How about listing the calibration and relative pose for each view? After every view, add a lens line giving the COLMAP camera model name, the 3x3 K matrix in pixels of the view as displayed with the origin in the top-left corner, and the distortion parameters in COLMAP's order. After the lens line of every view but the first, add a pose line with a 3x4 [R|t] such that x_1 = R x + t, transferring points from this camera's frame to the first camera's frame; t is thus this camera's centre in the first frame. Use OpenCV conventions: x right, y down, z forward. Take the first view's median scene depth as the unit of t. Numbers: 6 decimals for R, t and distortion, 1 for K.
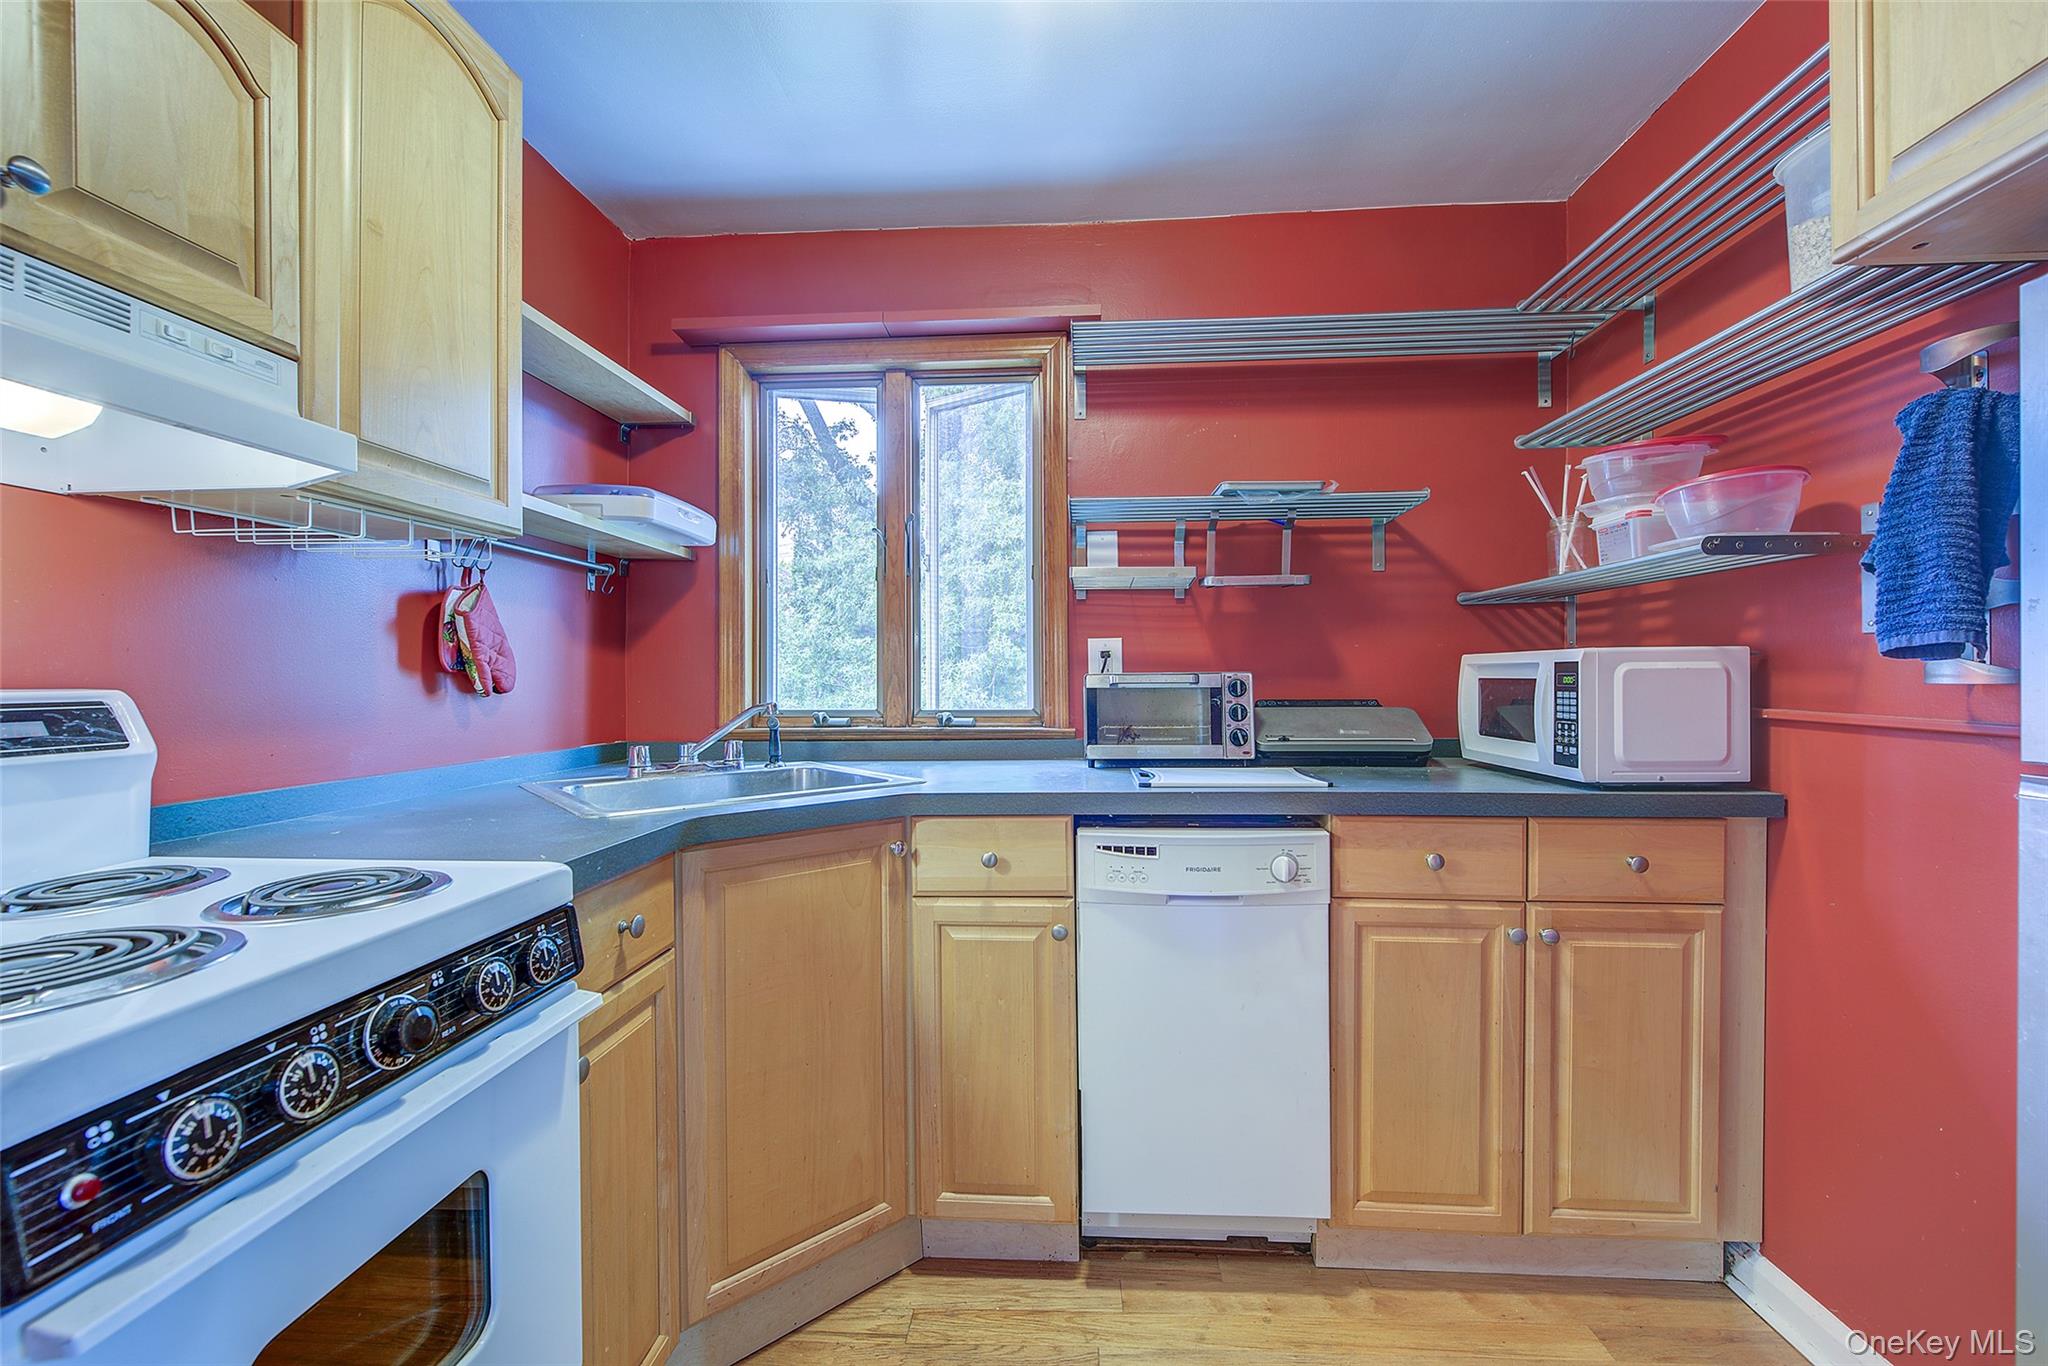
lens RADIAL K [[814.0, 0, 1030.3], [0, 814.0, 681.4], [0, 0, 1]] dist [0.002057, -0.003501]
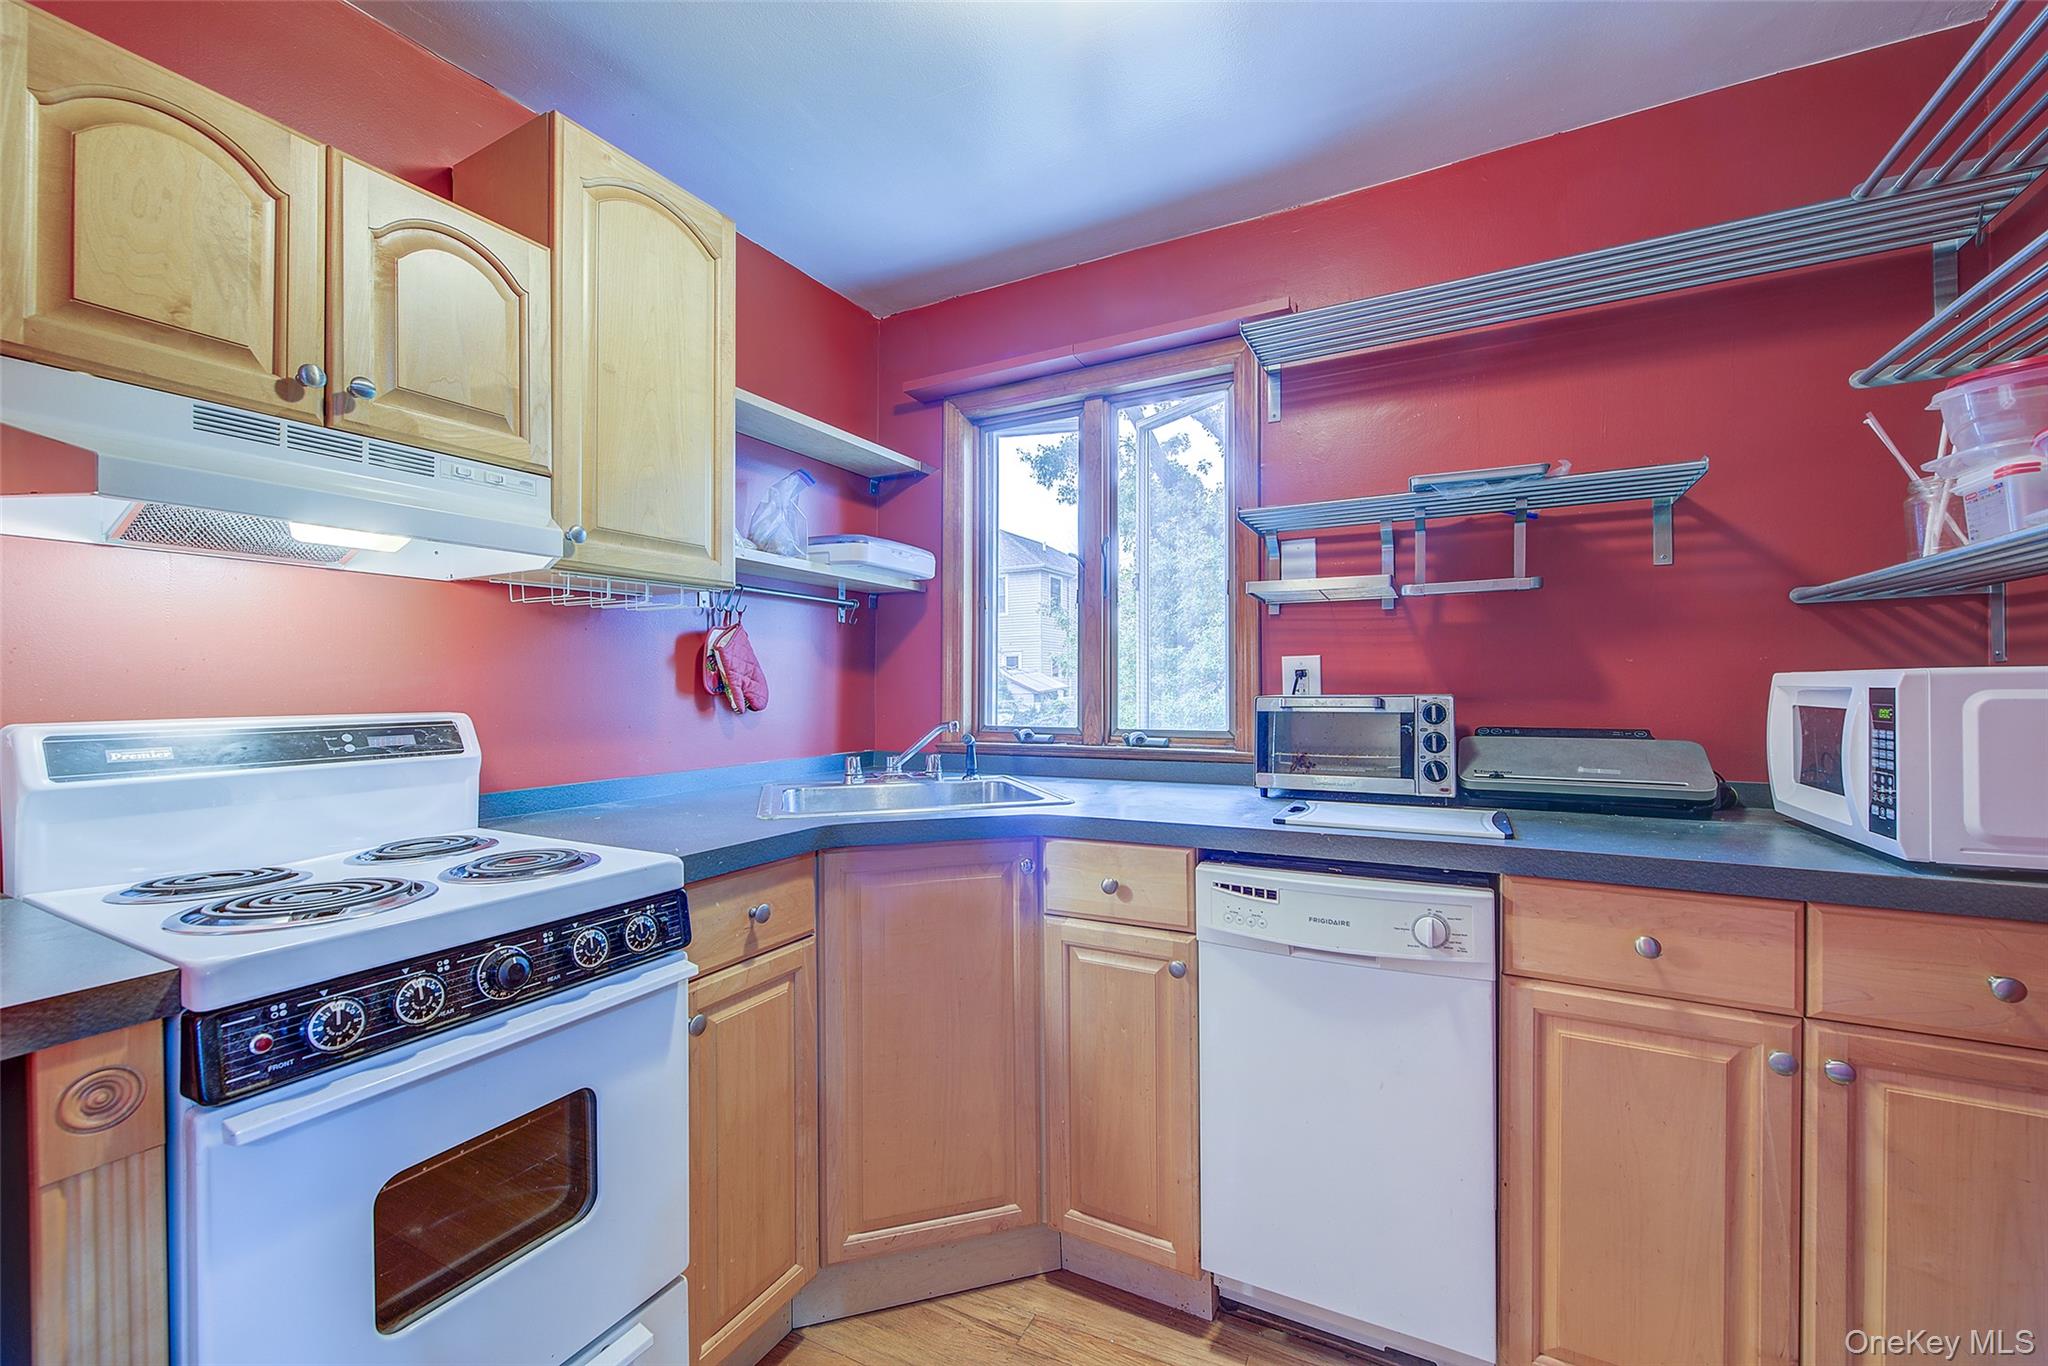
lens RADIAL K [[814.0, 0, 1030.3], [0, 814.0, 681.4], [0, 0, 1]] dist [0.002057, -0.003501]
pose [[0.910858, -0.002384, -0.412713, 0.268852], [-0.000899, 0.999969, -0.007761, -0.023099], [0.412719, 0.007440, 0.910828, 0.049187]]
